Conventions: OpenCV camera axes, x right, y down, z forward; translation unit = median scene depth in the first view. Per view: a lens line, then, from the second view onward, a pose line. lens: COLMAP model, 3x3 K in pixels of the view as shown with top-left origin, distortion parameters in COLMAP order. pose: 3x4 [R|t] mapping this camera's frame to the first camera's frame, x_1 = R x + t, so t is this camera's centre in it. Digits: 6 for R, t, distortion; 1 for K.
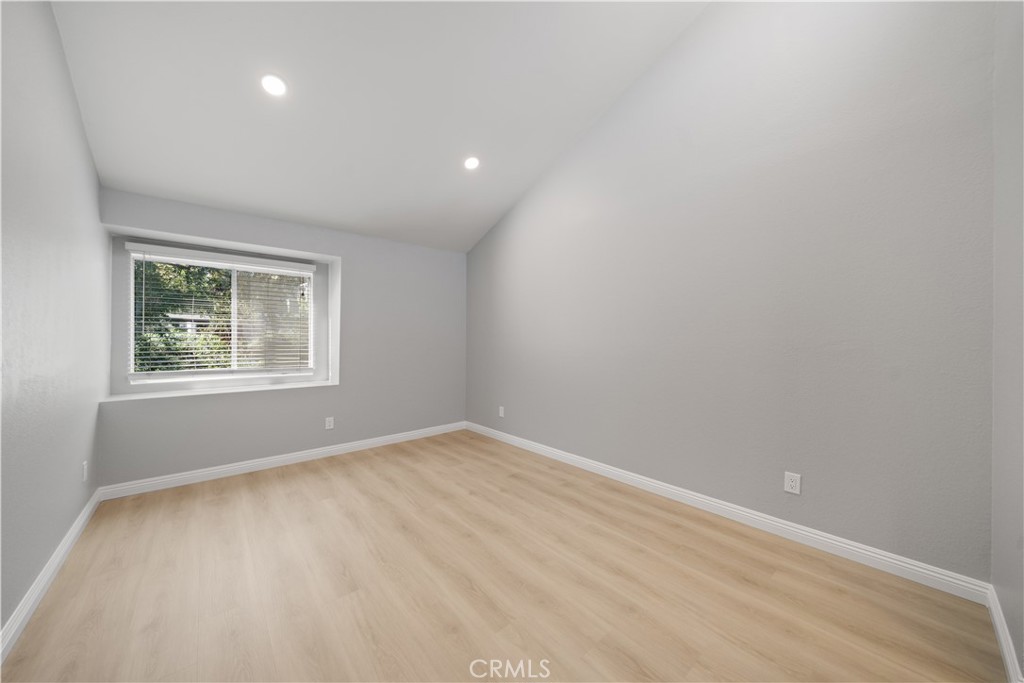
lens RADIAL K [[351.7, 0, 512.0], [0, 351.7, 341.5], [0, 0, 1]] dist [-0.000150, 0.000038]
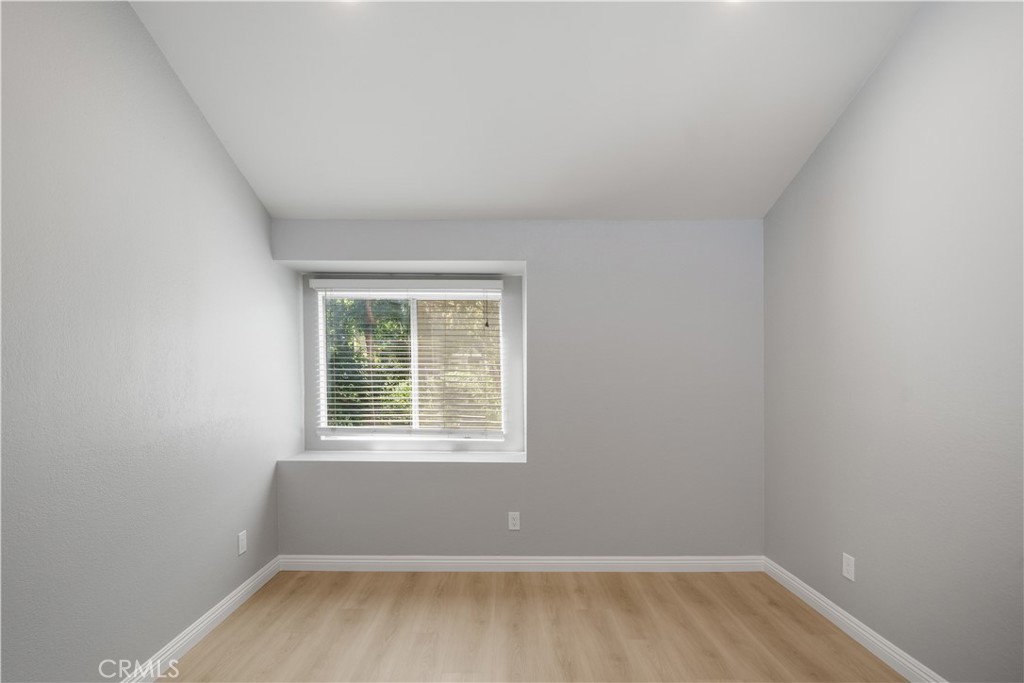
lens RADIAL K [[456.7, 0, 506.4], [0, 456.7, 379.6], [0, 0, 1]] dist [-0.003649, -0.000427]
pose [[0.759677, -0.001982, -0.650298, 0.016466], [-0.007332, 0.999906, -0.011613, -0.018550], [0.650259, 0.013591, 0.759591, 0.390004]]
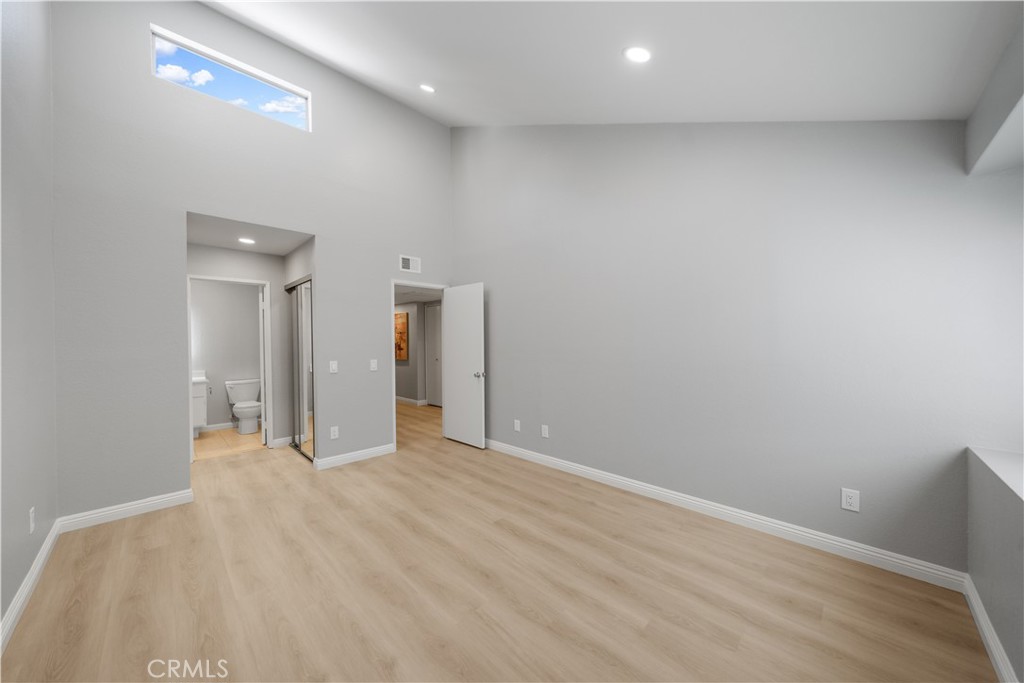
lens RADIAL K [[351.7, 0, 512.0], [0, 351.7, 341.5], [0, 0, 1]] dist [-0.000150, 0.000038]
pose [[-0.997192, 0.006146, -0.074638, -0.213736], [0.005115, 0.999889, 0.013998, -0.030957], [0.074716, 0.013577, -0.997112, 1.275184]]
